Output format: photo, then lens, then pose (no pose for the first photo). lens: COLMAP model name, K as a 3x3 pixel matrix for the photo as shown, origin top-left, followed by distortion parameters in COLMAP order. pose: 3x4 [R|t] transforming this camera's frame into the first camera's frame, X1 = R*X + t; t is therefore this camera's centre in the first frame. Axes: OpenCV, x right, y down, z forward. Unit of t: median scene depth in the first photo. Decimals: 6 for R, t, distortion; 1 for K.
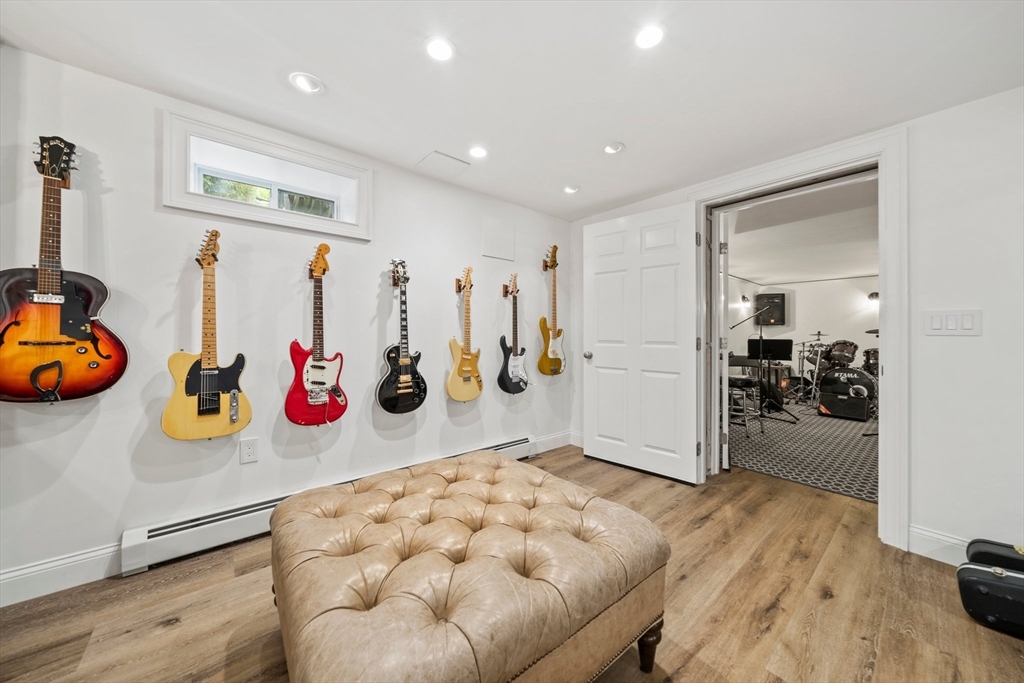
lens RADIAL K [[351.9, 0, 517.6], [0, 351.9, 334.5], [0, 0, 1]] dist [-0.008272, 0.000070]
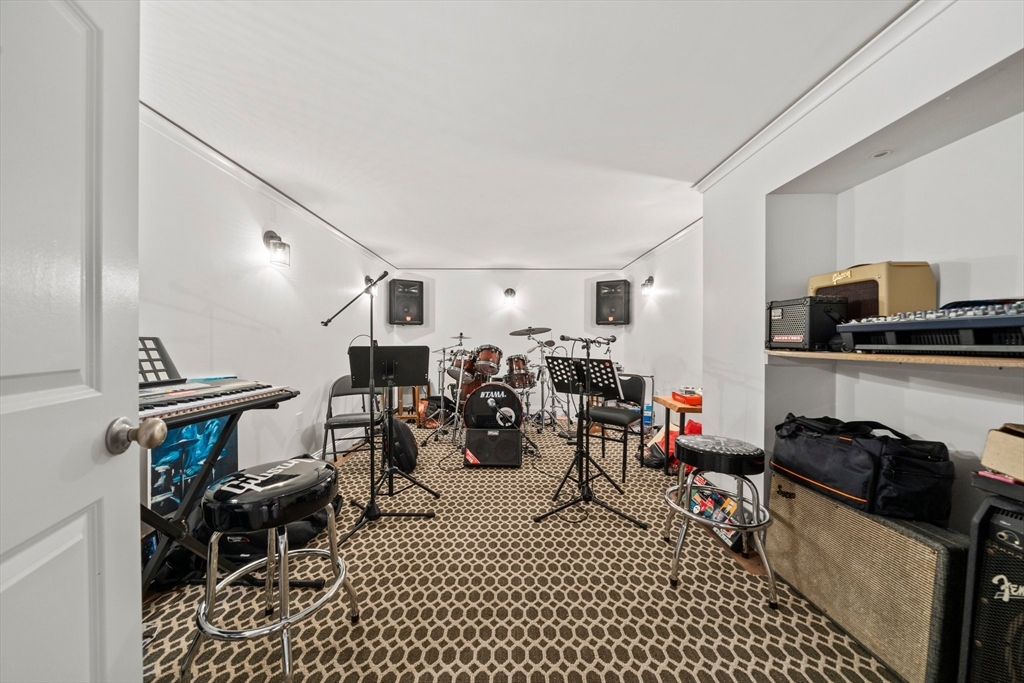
lens RADIAL K [[351.9, 0, 515.5], [0, 351.9, 341.6], [0, 0, 1]] dist [-0.008272, 0.000070]
pose [[0.629734, -0.009405, 0.776754, 1.113022], [0.005545, 0.999956, 0.007612, 0.013410], [-0.776791, -0.000486, 0.629759, 1.375292]]
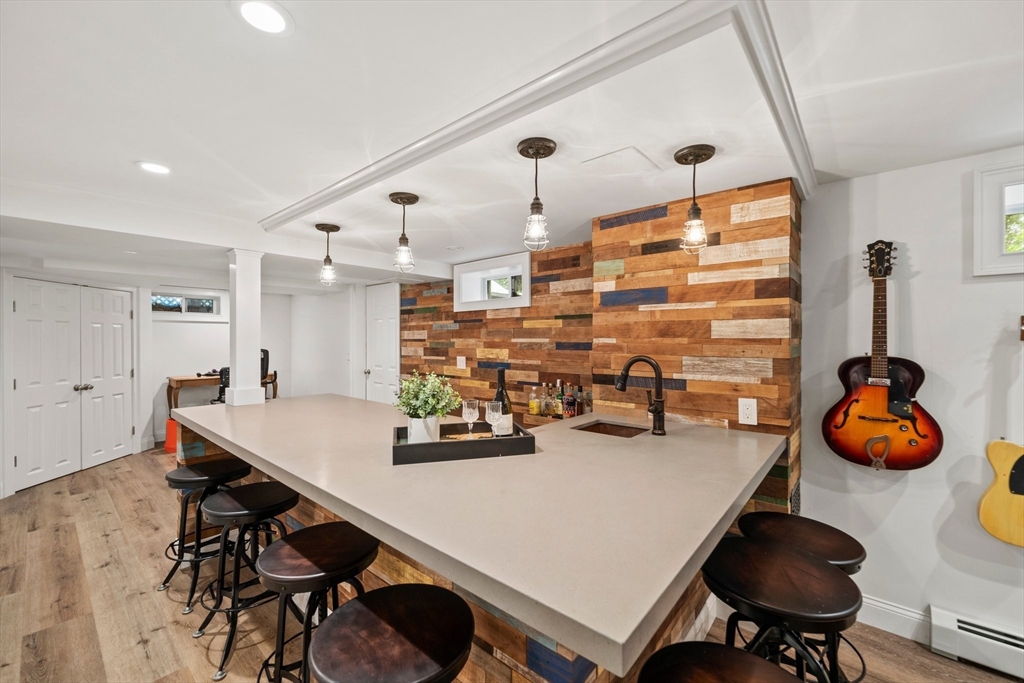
lens RADIAL K [[408.9, 0, 514.8], [0, 408.9, 346.5], [0, 0, 1]] dist [-0.000018, 0.000372]
pose [[0.160798, 0.008655, -0.986949, -0.119993], [0.003239, 0.999952, 0.009296, -0.166397], [0.986982, -0.004692, 0.160762, -0.313119]]
